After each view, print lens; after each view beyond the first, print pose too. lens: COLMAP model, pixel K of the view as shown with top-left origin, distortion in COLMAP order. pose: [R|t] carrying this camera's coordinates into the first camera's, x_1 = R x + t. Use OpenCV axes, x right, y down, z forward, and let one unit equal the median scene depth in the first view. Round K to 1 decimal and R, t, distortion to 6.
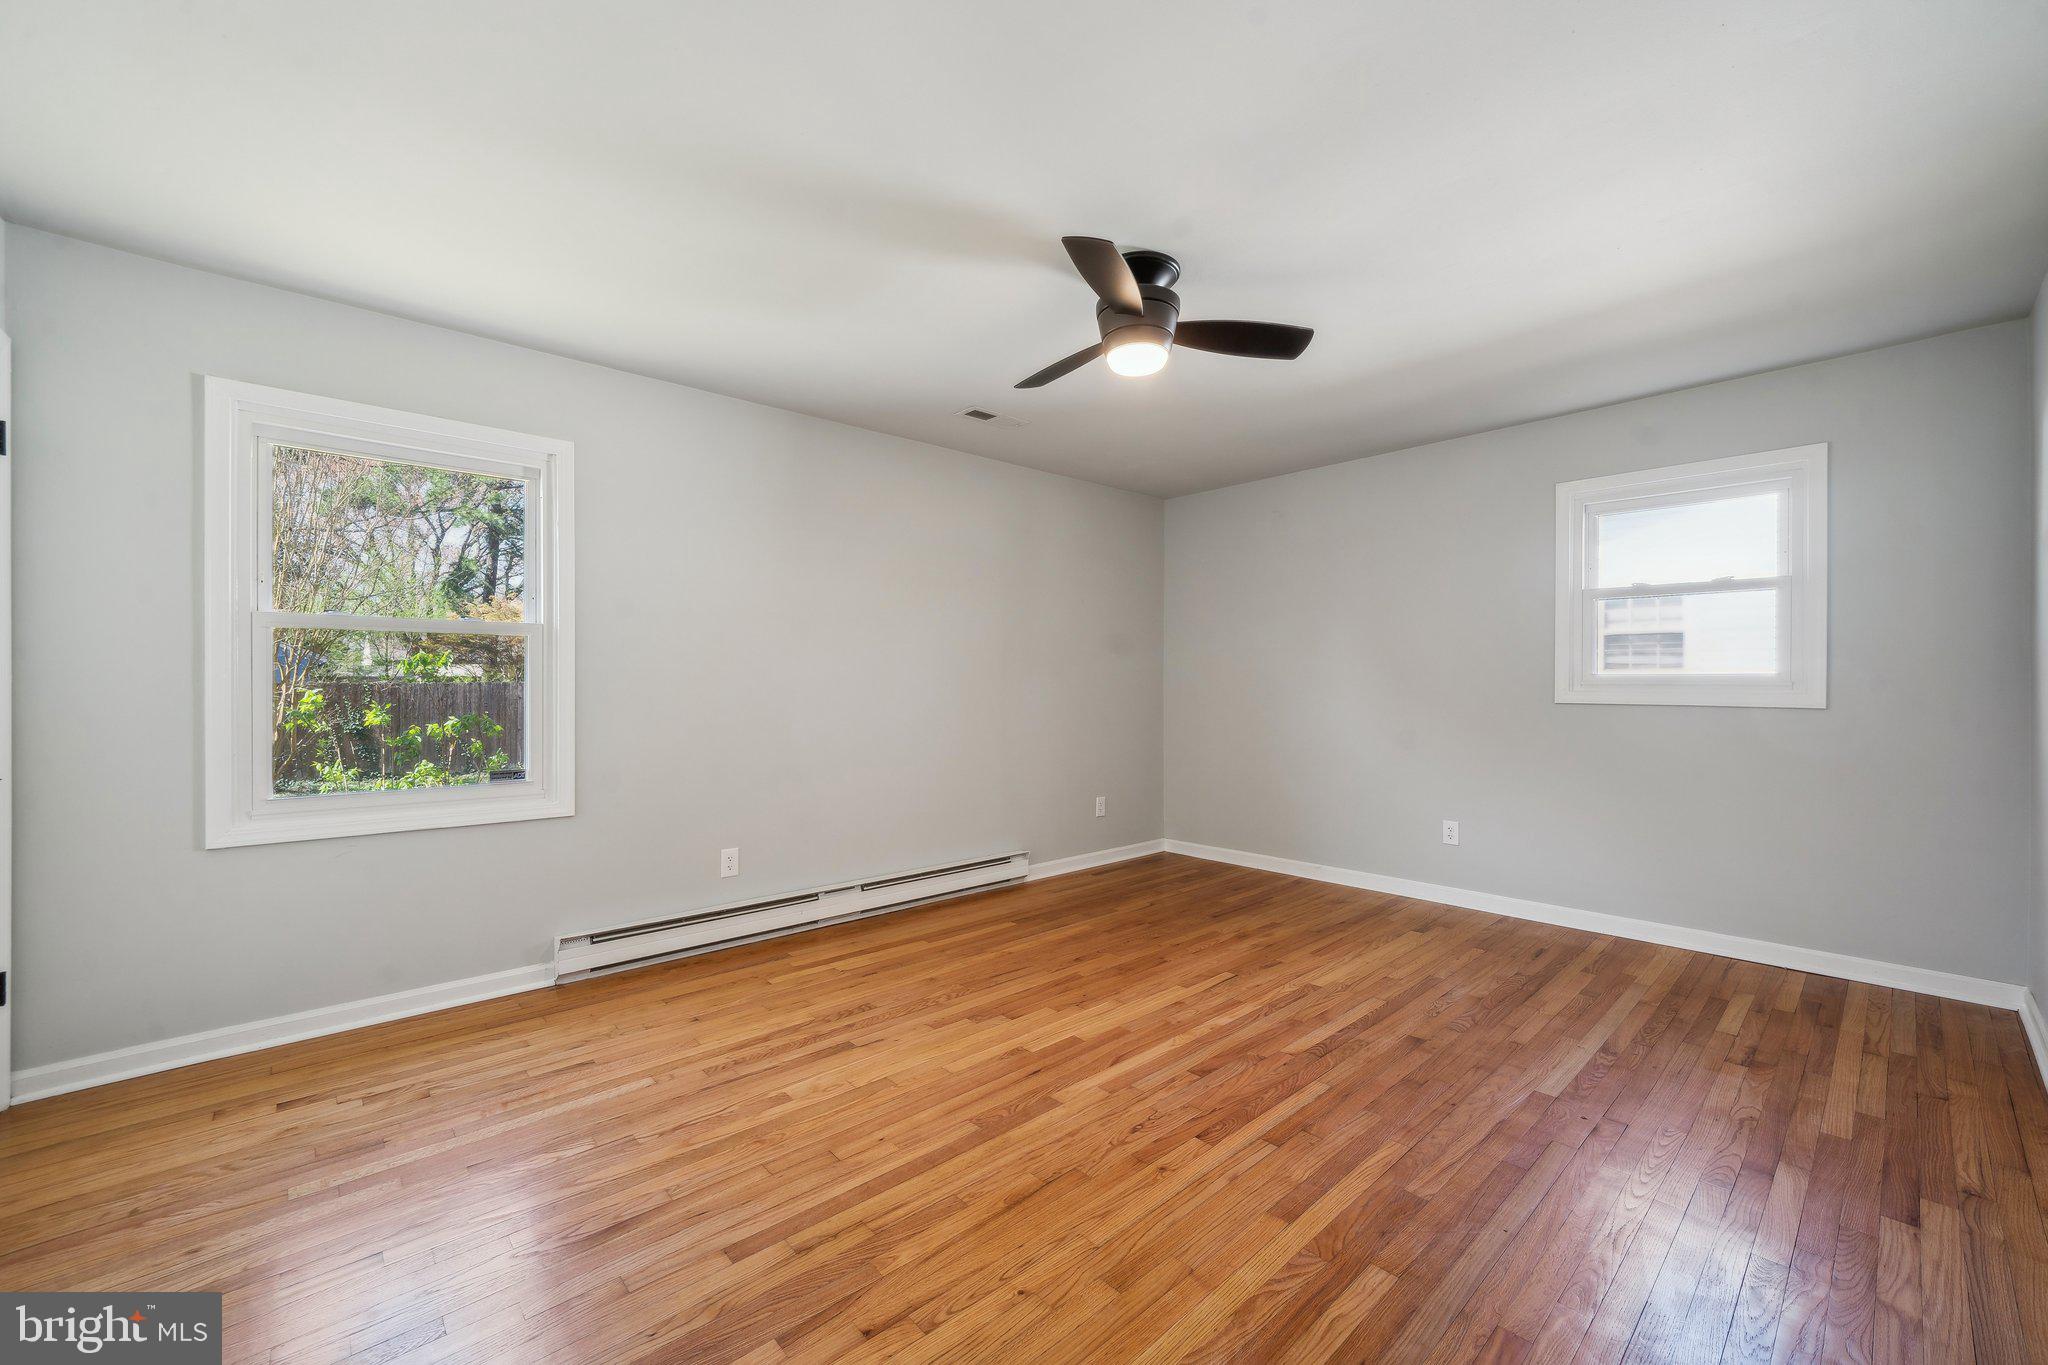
lens RADIAL K [[846.0, 0, 1016.7], [0, 846.0, 695.3], [0, 0, 1]] dist [-0.000571, 0.000425]
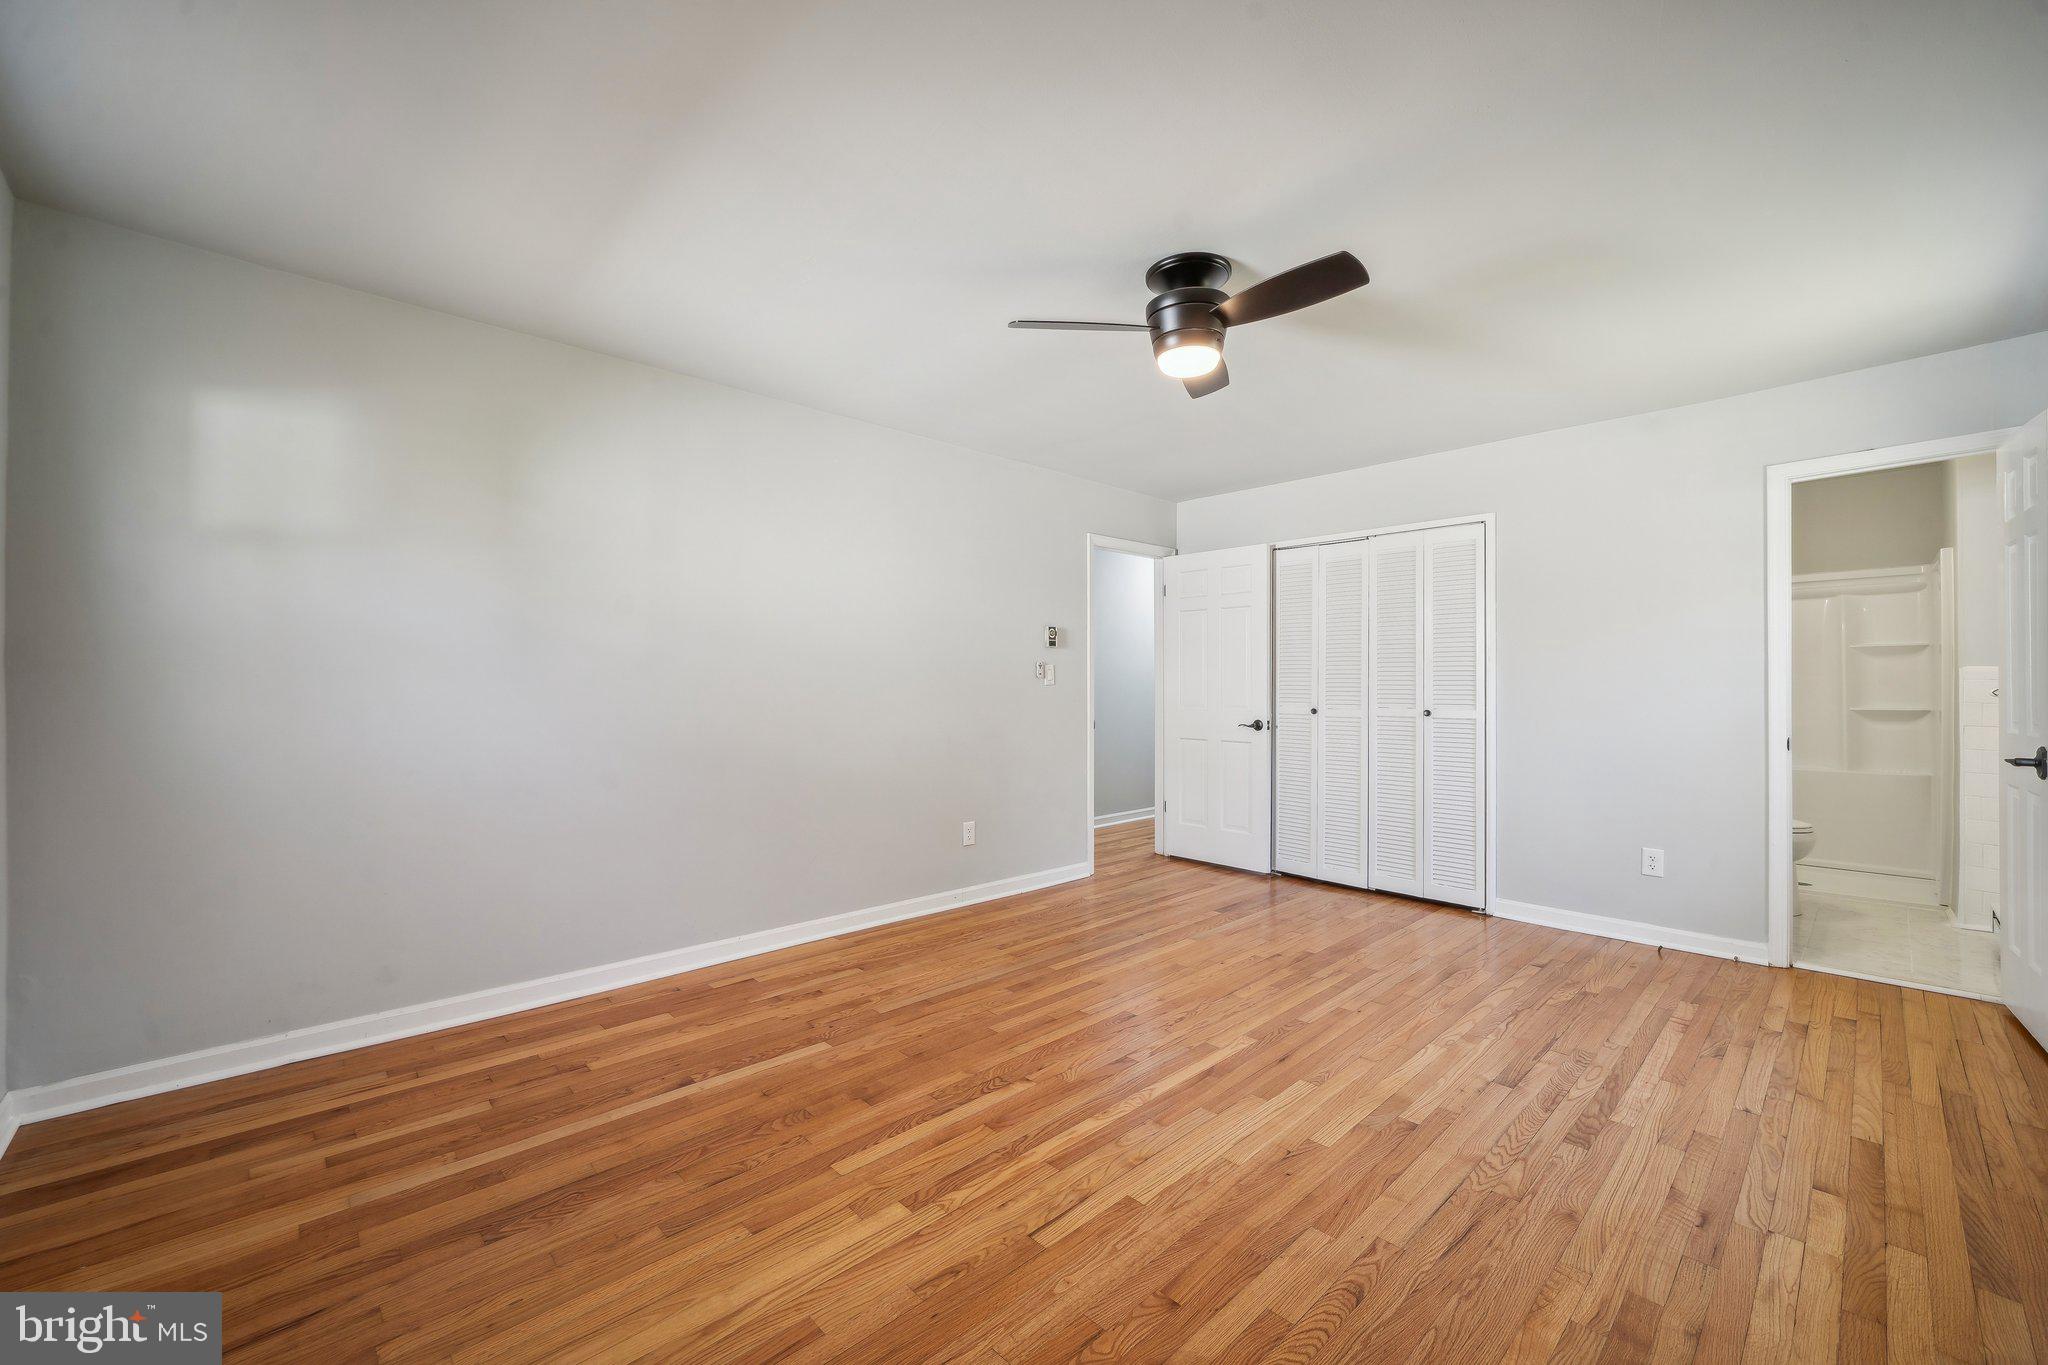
lens RADIAL K [[846.0, 0, 1016.7], [0, 846.0, 695.3], [0, 0, 1]] dist [-0.000571, 0.000425]
pose [[-0.999788, -0.003579, -0.020259, 0.333637], [-0.004131, 0.999620, 0.027261, -0.028125], [0.020154, 0.027339, -0.999423, 1.803467]]
